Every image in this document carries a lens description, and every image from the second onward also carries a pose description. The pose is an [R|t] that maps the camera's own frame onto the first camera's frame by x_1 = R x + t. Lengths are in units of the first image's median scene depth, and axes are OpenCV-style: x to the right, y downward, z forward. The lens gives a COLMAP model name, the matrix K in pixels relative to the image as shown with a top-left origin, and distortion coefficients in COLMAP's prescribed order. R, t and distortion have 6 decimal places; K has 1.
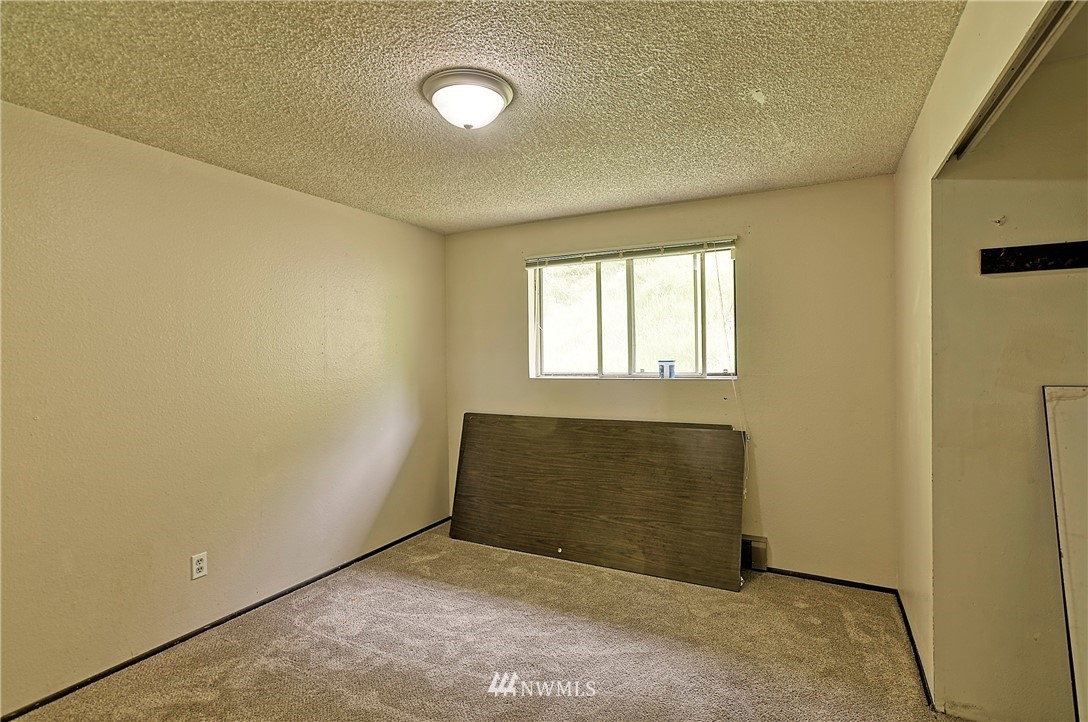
lens RADIAL K [[522.4, 0, 544.0], [0, 522.4, 361.0], [0, 0, 1]] dist [0.003797, 0.001359]
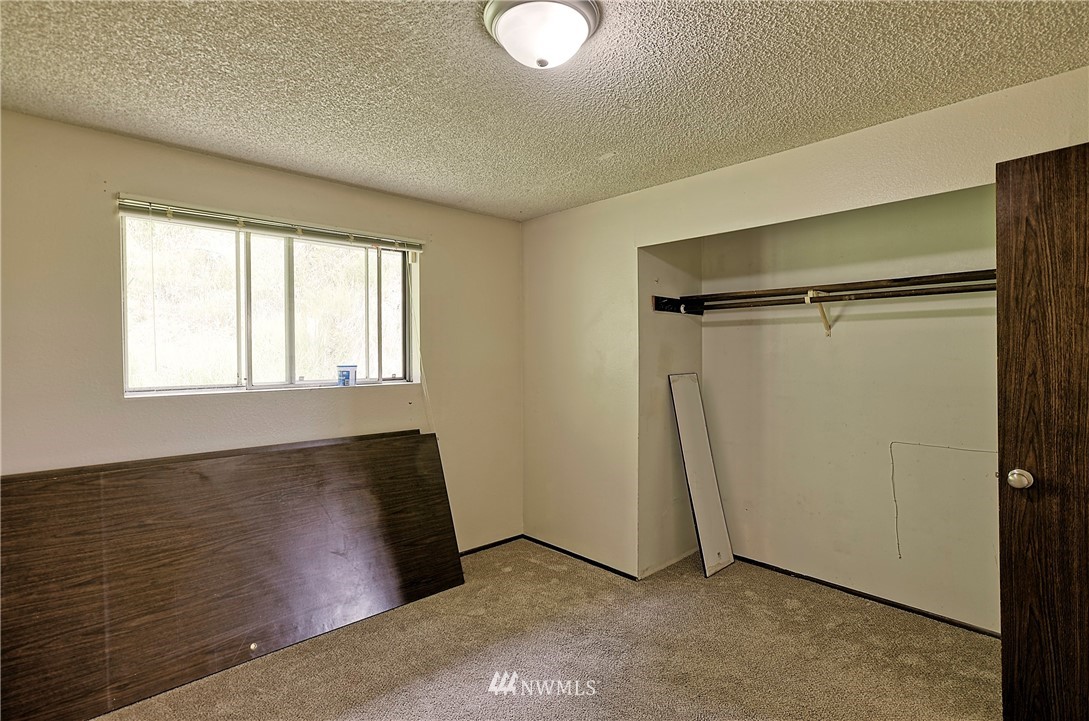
lens RADIAL K [[533.5, 0, 545.3], [0, 533.5, 356.3], [0, 0, 1]] dist [-0.025010, 0.000116]
pose [[0.336212, 0.004812, 0.941774, -0.490604], [0.014746, 0.999837, -0.010373, -0.002153], [-0.941671, 0.017375, 0.336086, 0.401970]]
